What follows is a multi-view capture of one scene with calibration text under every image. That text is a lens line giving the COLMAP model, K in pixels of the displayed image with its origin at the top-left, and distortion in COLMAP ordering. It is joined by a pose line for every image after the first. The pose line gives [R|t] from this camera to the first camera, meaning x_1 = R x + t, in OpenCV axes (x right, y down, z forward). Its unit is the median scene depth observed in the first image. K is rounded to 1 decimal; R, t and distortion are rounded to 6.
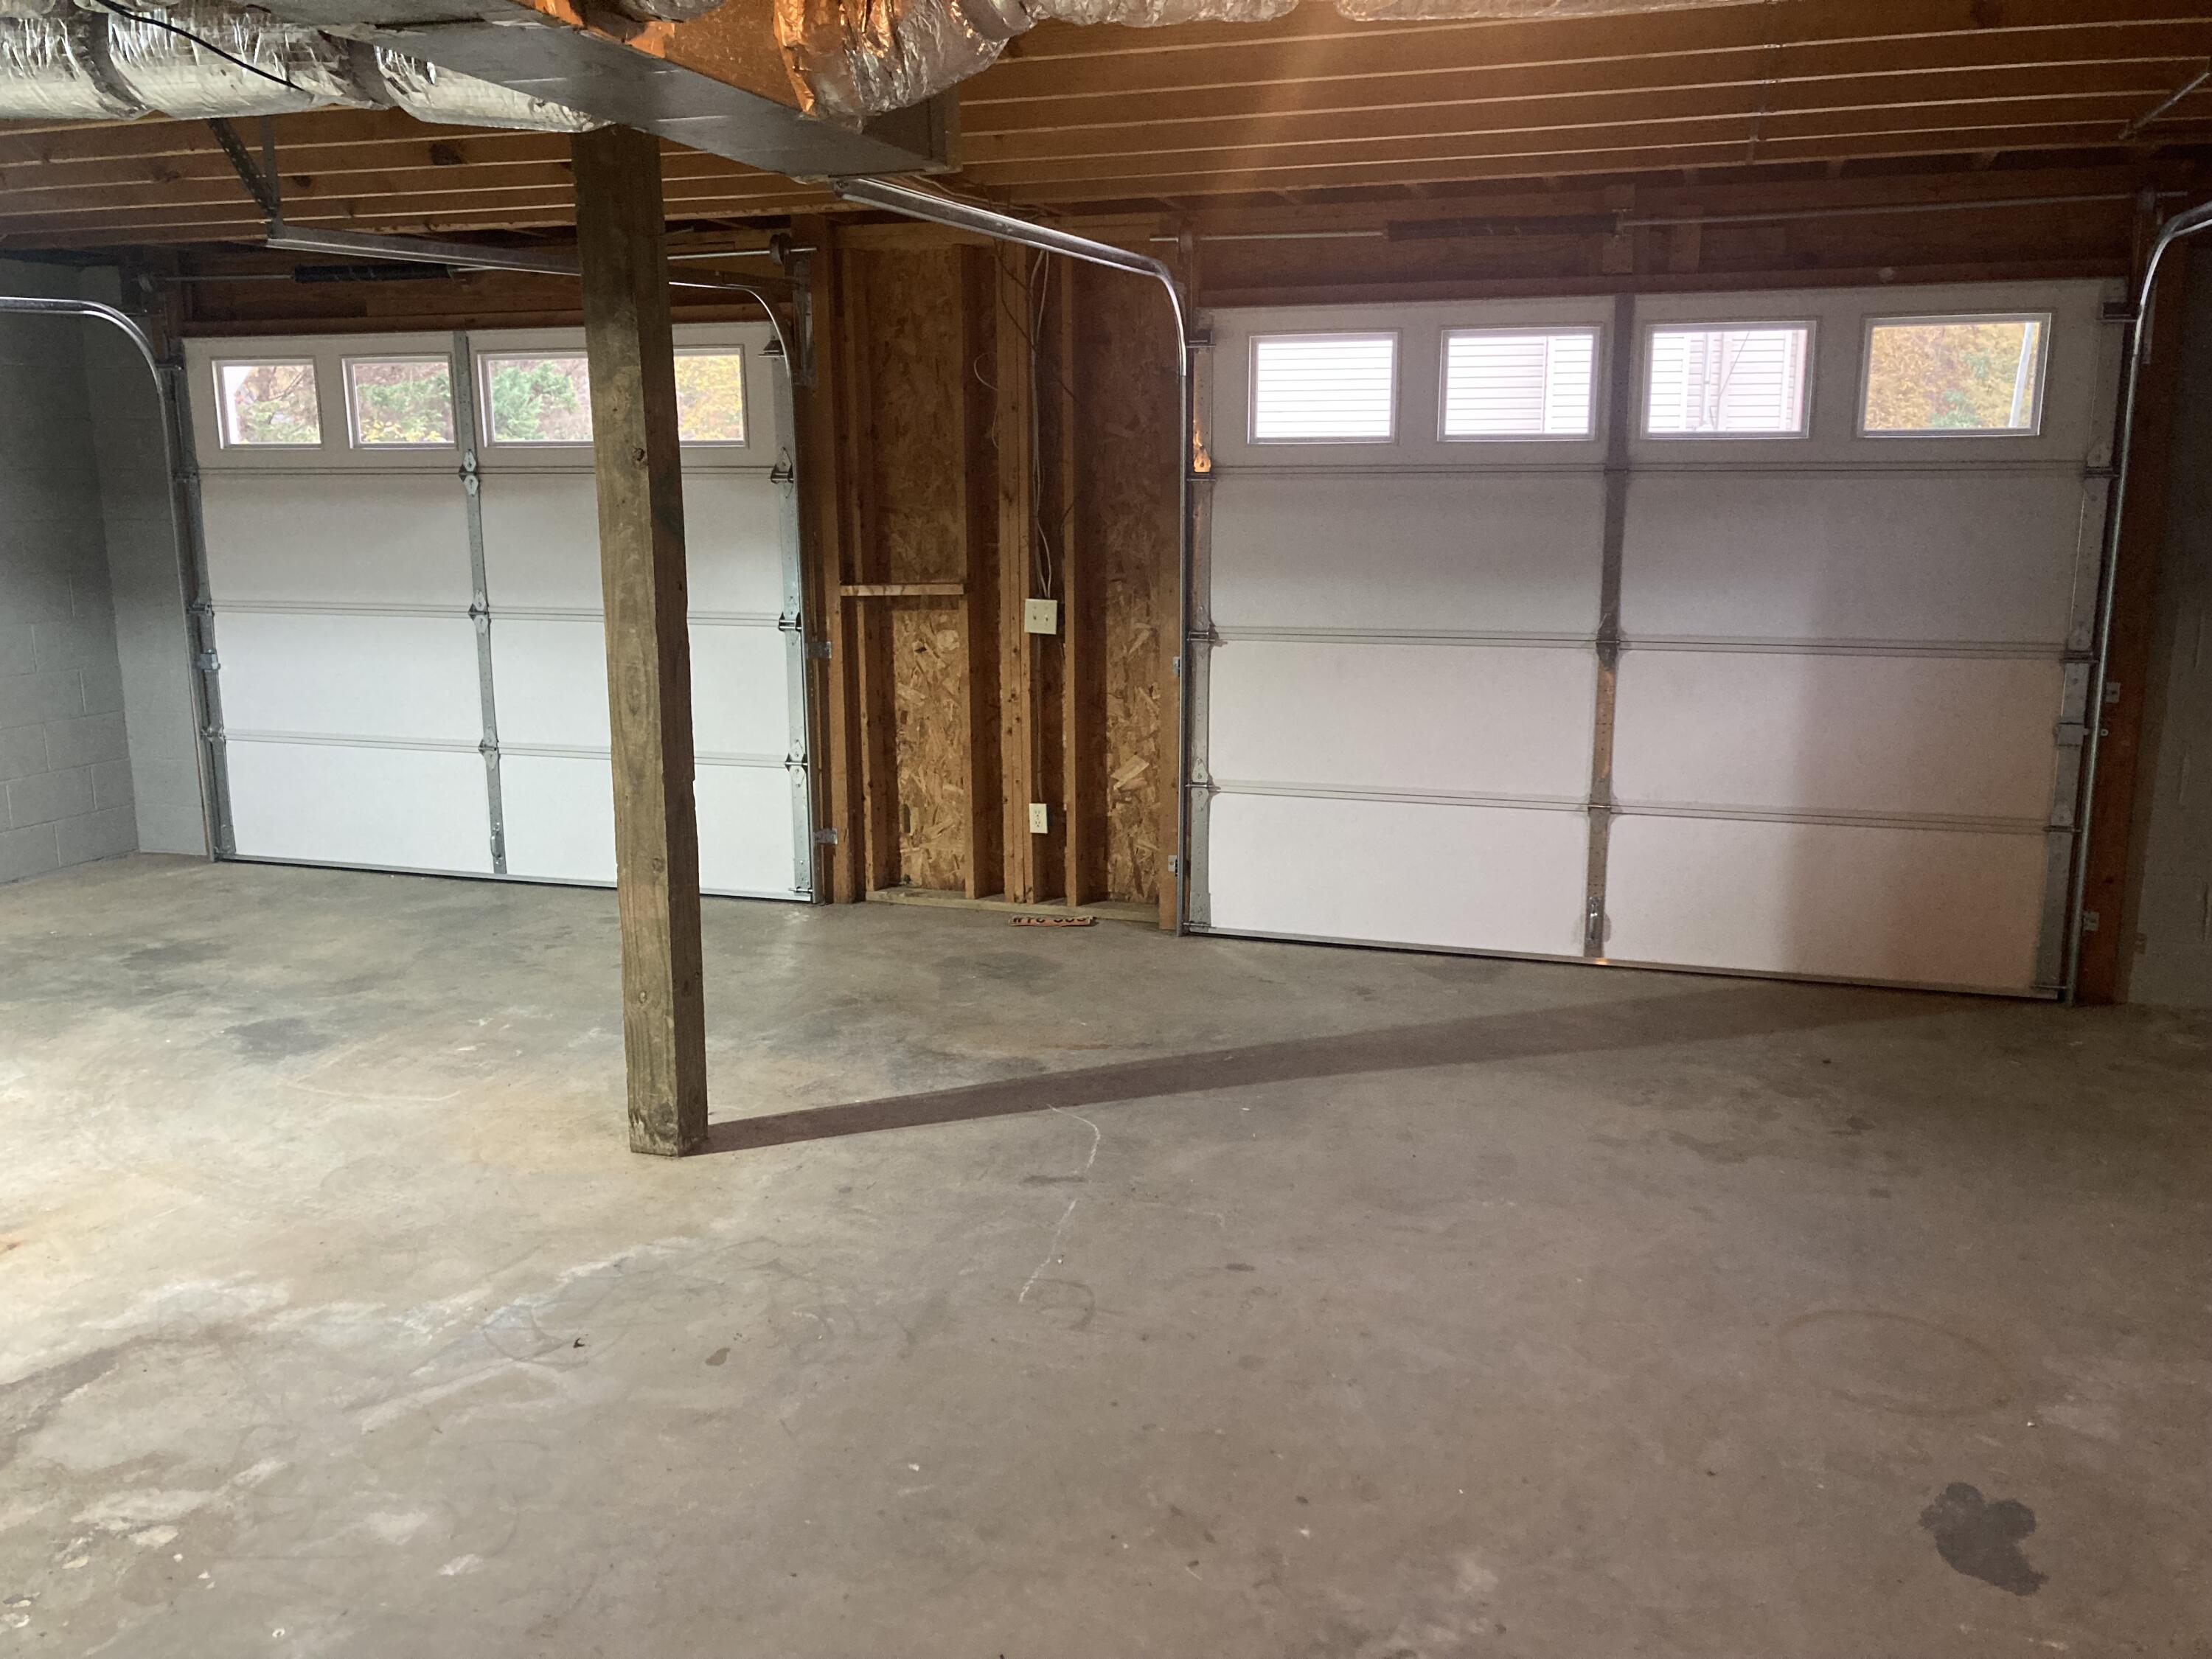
lens RADIAL K [[1770.7, 0, 1108.1], [0, 1770.7, 842.5], [0, 0, 1]] dist [-0.019072, 0.014295]
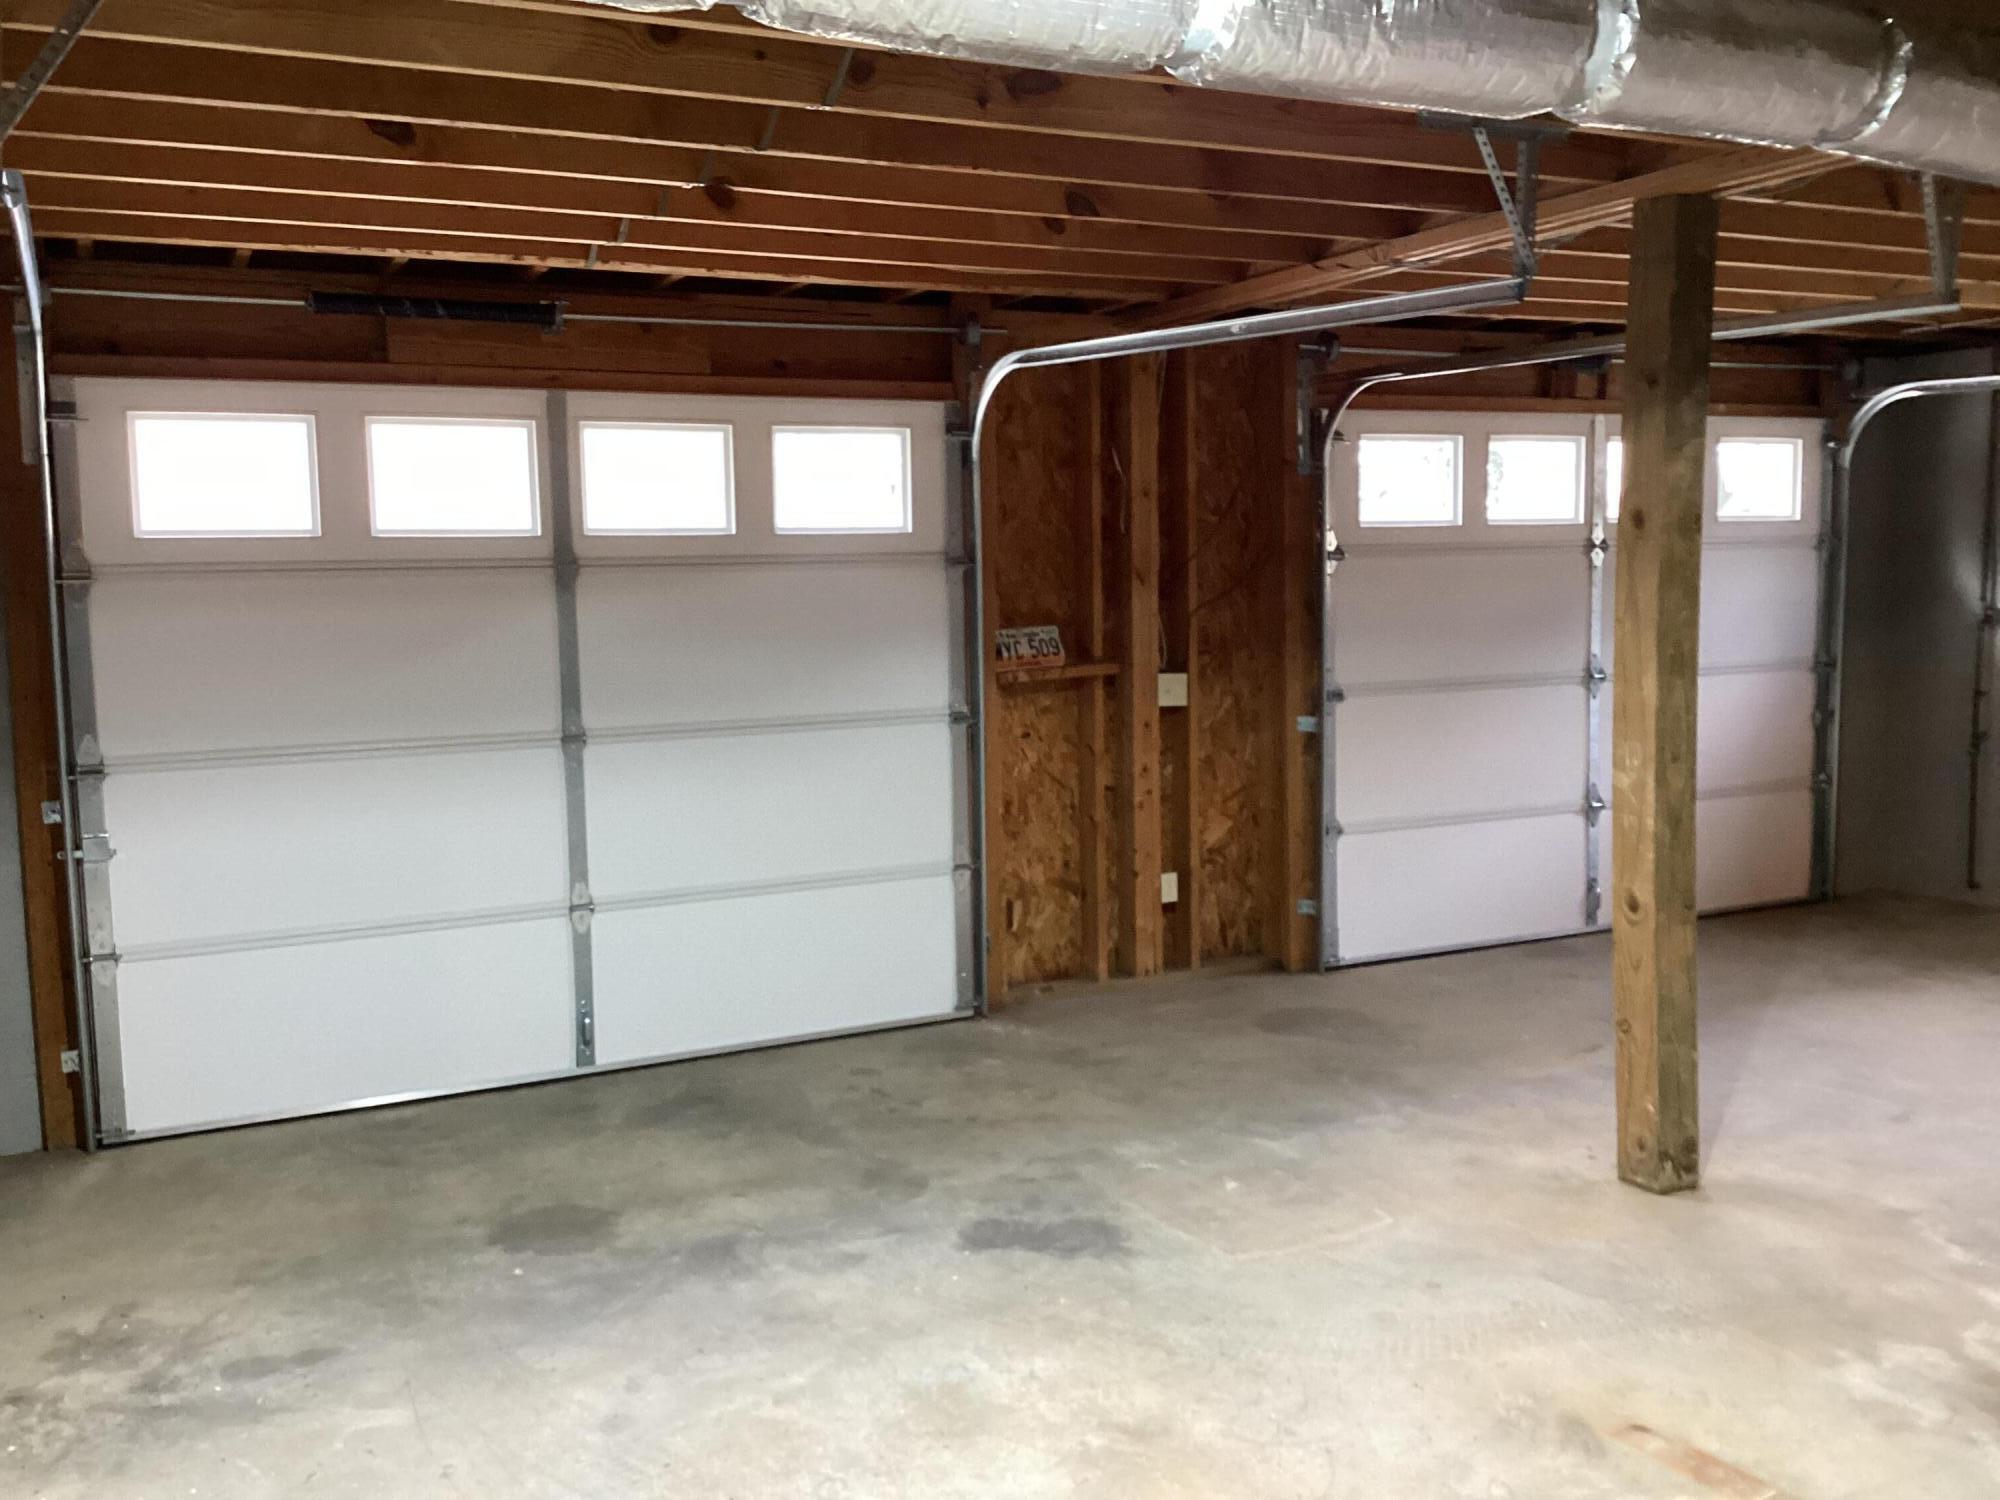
lens RADIAL K [[1796.0, 0, 1000.9], [0, 1796.0, 727.8], [0, 0, 1]] dist [0.098560, -0.169276]
pose [[0.727117, -0.075579, 0.682341, -0.877398], [0.156322, 0.986039, -0.057361, -0.064461], [-0.668480, 0.148373, 0.728780, 0.313917]]
